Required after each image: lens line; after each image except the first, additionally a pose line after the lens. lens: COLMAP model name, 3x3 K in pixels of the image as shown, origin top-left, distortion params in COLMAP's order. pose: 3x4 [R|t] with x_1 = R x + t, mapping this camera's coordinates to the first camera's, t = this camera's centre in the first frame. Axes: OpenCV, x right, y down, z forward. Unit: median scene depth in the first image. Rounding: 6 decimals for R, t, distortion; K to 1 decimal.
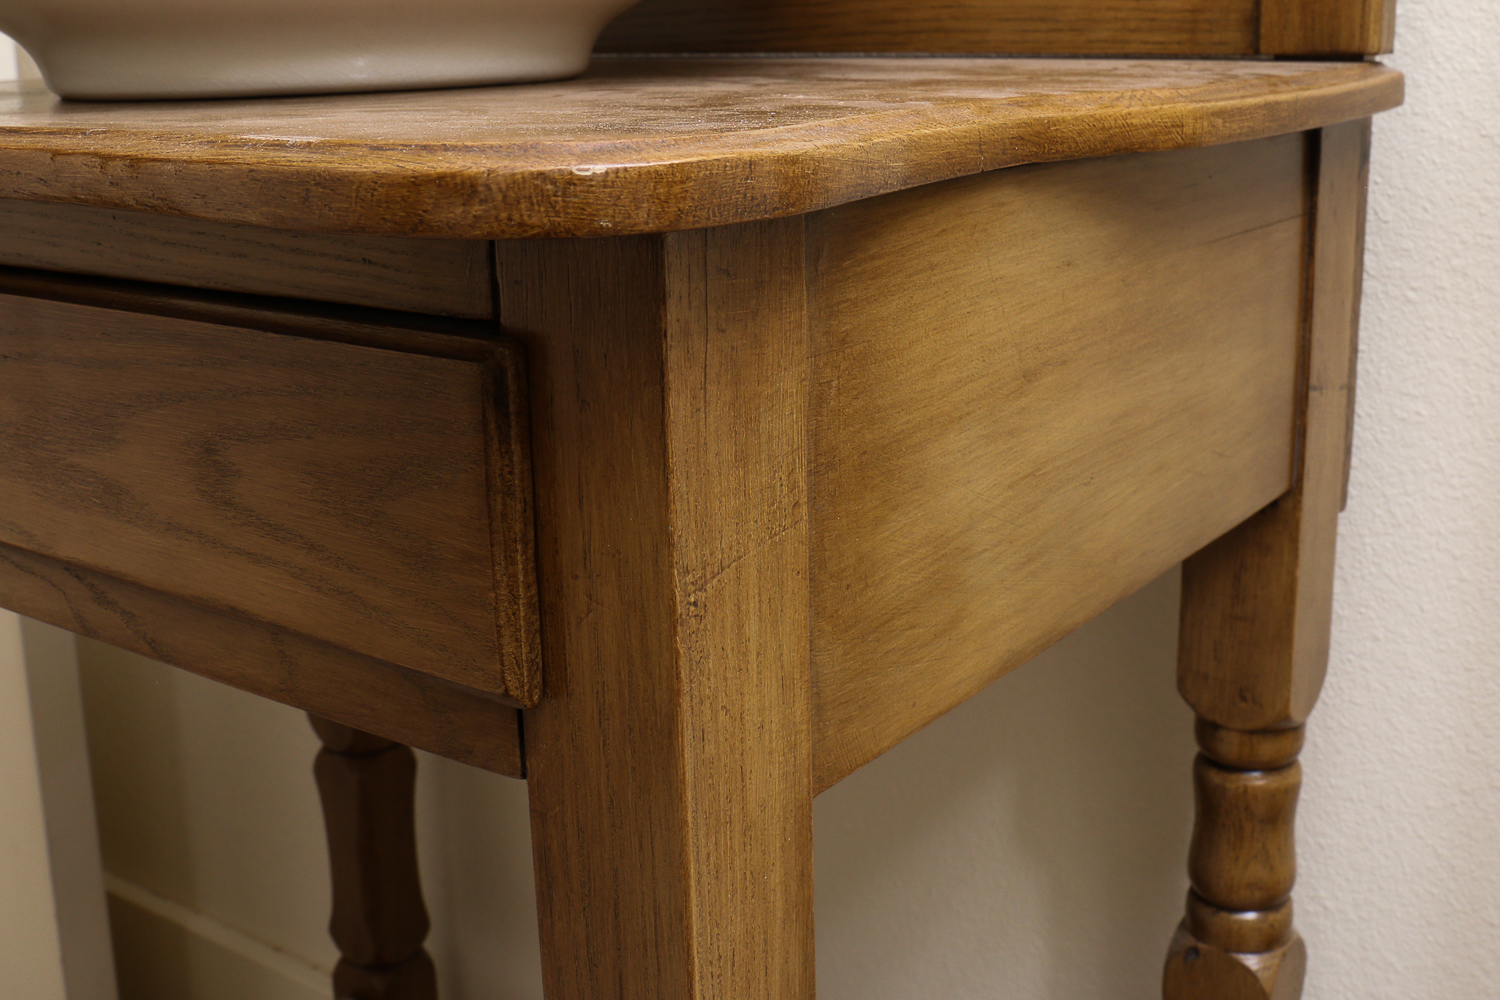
lens RADIAL K [[1702.8, 0, 750.0], [0, 1702.8, 500.0], [0, 0, 1]] dist [-0.073260, -0.005398]
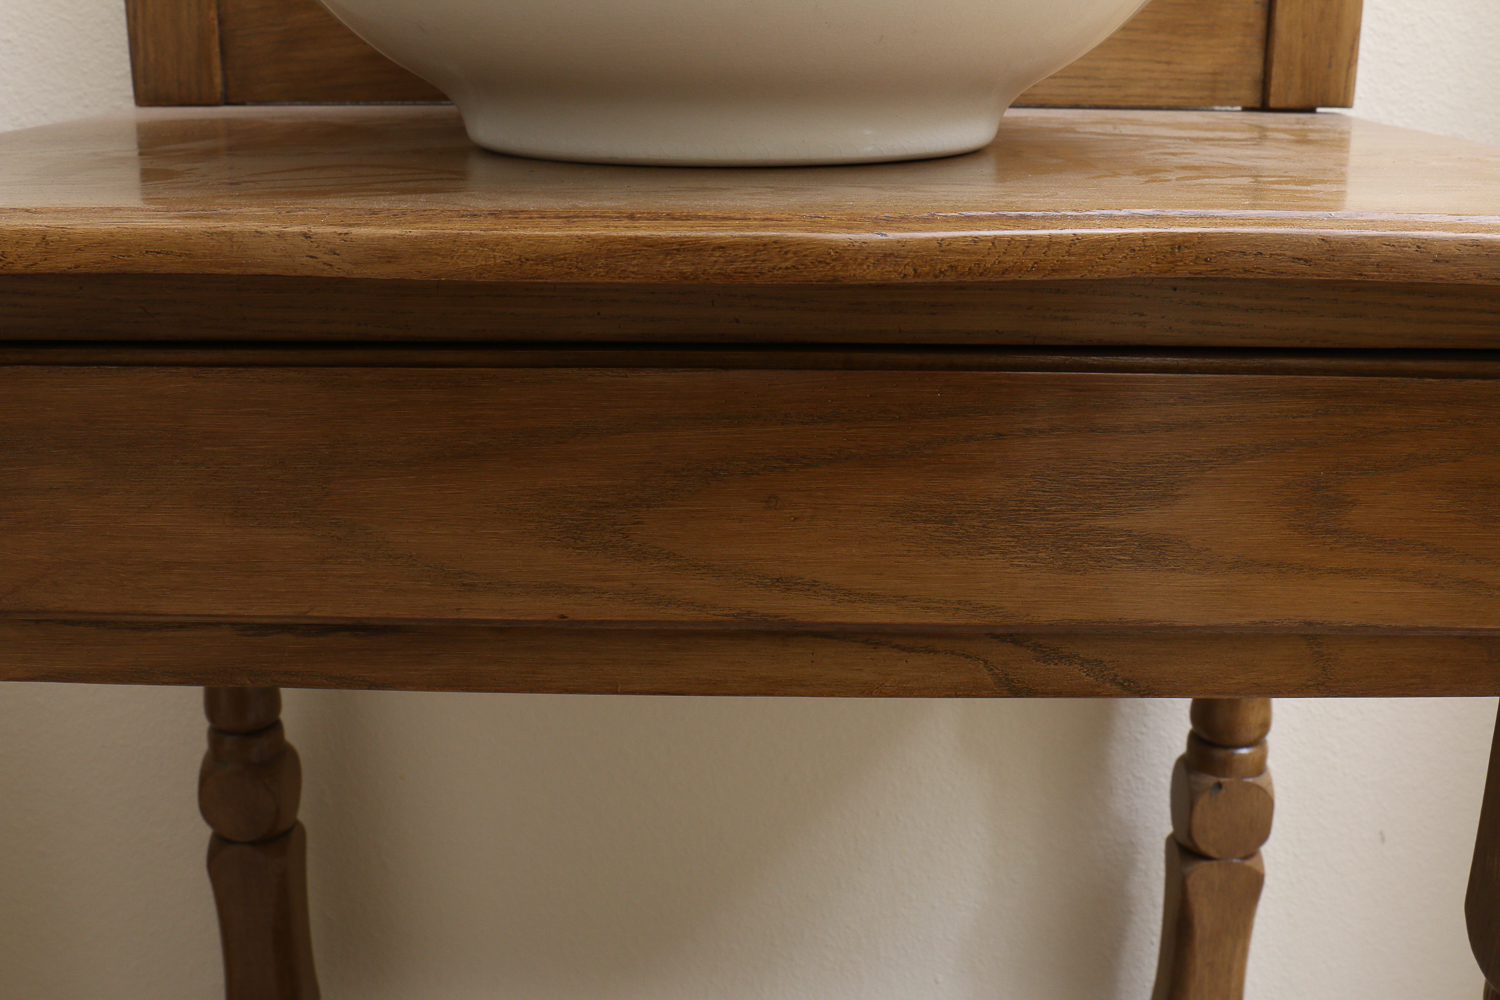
lens RADIAL K [[1582.0, 0, 749.4], [0, 1582.0, 538.5], [0, 0, 1]] dist [-0.071157, 0.016936]
pose [[0.808491, -0.163571, 0.565320, -0.820178], [0.142613, 0.986421, 0.081456, -0.090808], [-0.570967, 0.014766, 0.820840, 0.230940]]
